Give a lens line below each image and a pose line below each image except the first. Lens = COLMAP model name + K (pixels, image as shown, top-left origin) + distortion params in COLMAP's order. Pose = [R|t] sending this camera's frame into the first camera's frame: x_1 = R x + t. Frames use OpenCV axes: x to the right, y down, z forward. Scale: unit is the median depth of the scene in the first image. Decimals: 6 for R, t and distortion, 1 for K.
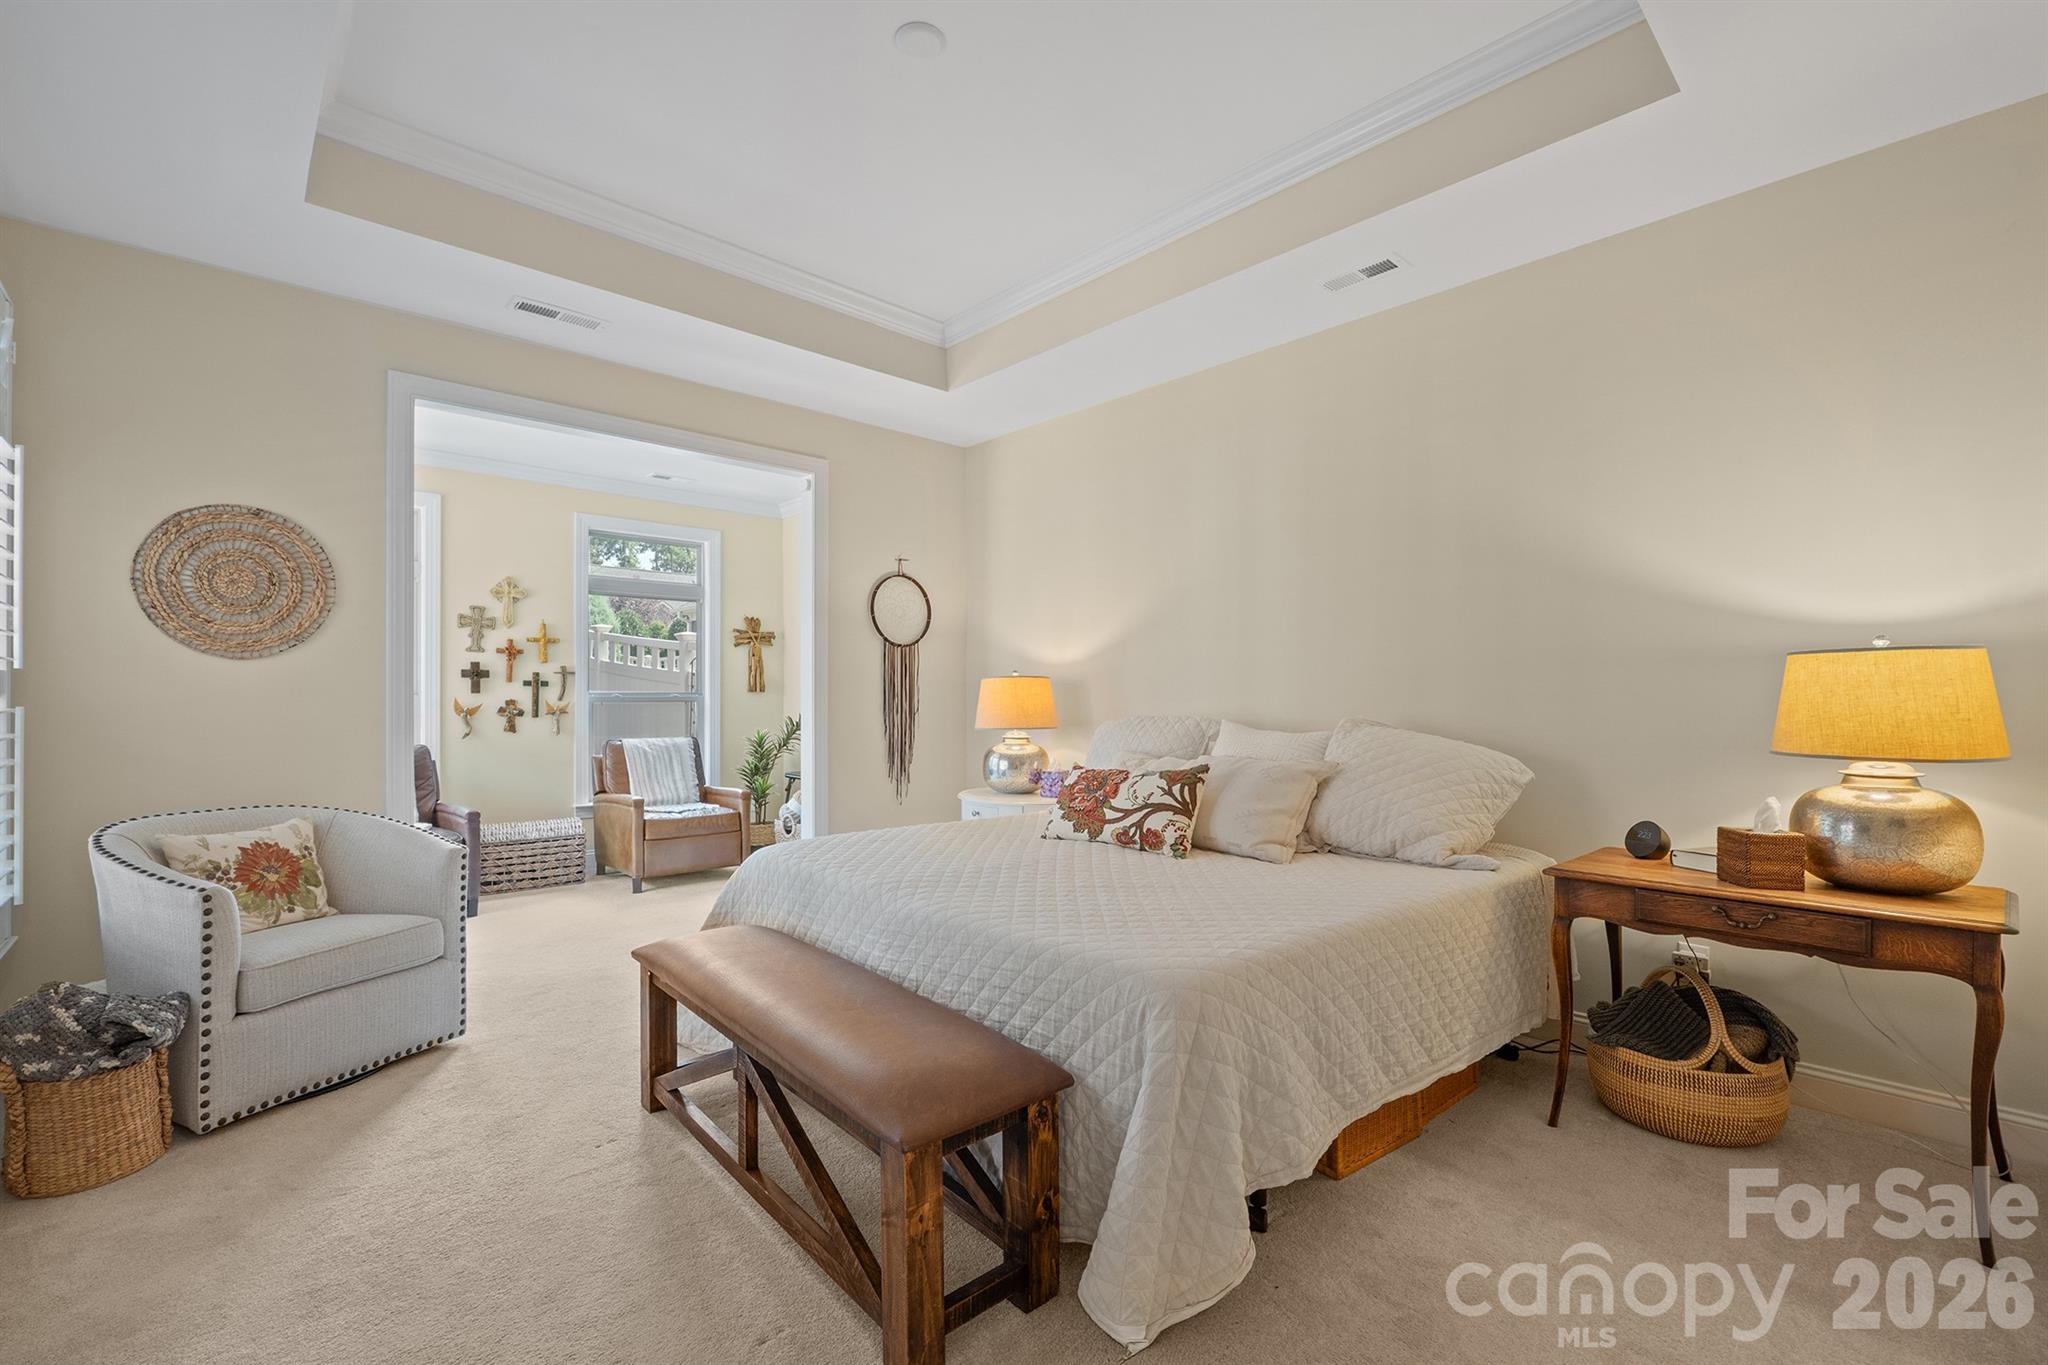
lens RADIAL K [[868.5, 0, 1004.5], [0, 868.5, 698.1], [0, 0, 1]] dist [-0.006757, 0.000005]
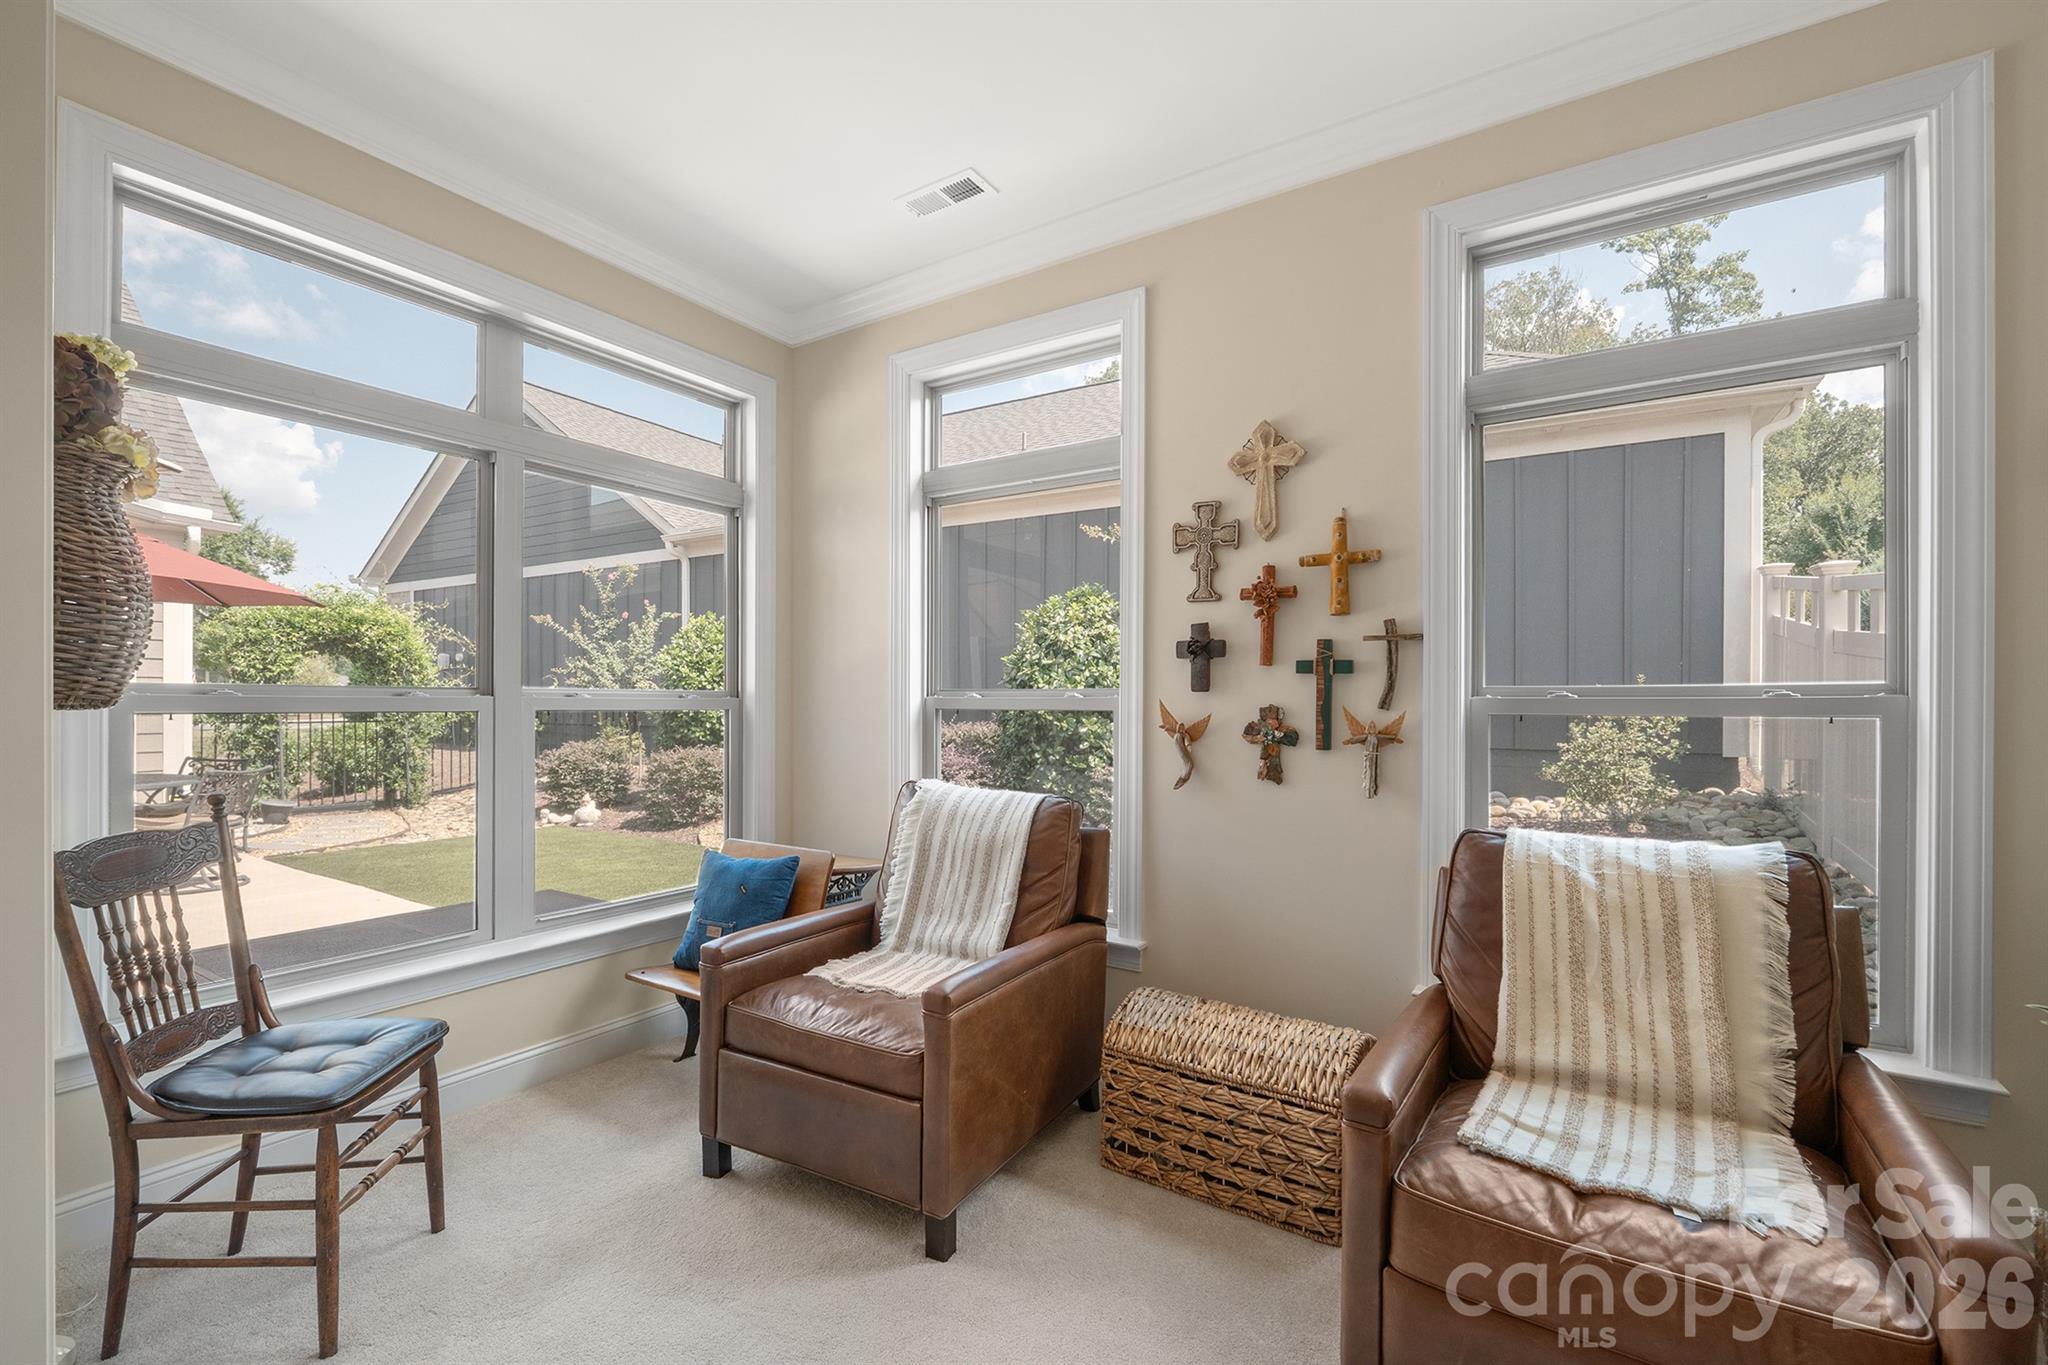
lens RADIAL K [[868.5, 0, 1039.4], [0, 868.5, 699.6], [0, 0, 1]] dist [-0.006757, 0.000005]
pose [[0.260272, -0.002398, -0.965532, -0.188275], [-0.004359, 0.999984, -0.003659, 0.000738], [0.965525, 0.005161, 0.260257, 0.798993]]
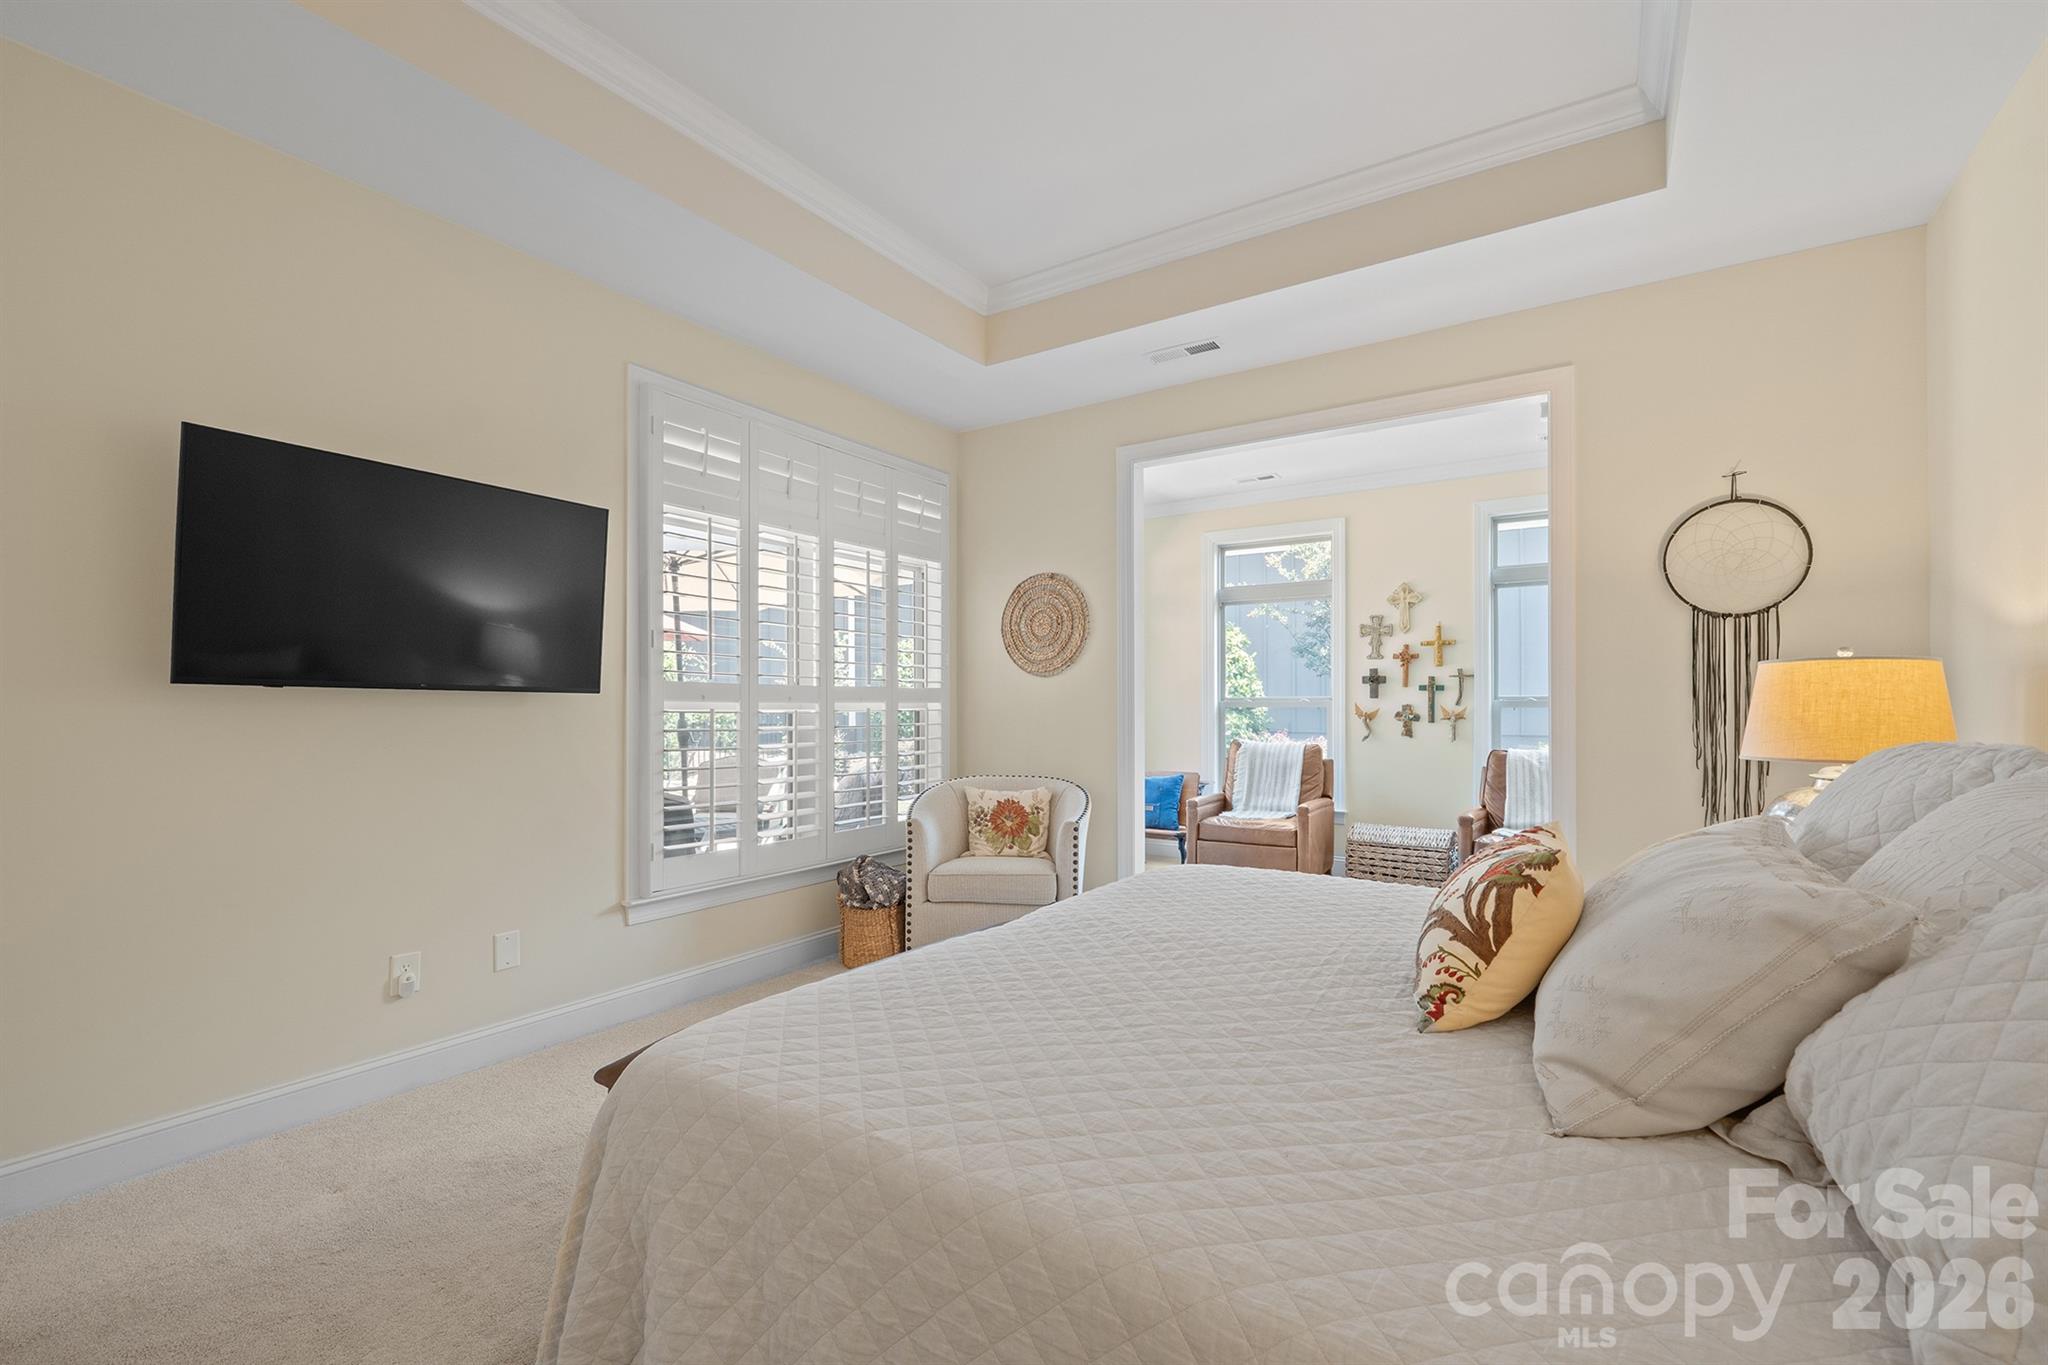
lens RADIAL K [[868.5, 0, 1034.1], [0, 868.5, 707.9], [0, 0, 1]] dist [-0.006757, 0.000005]
pose [[0.255627, 0.003999, -0.966767, 0.304359], [0.000994, 0.999990, 0.004399, 0.001099], [0.966775, -0.002086, 0.255621, 0.331338]]
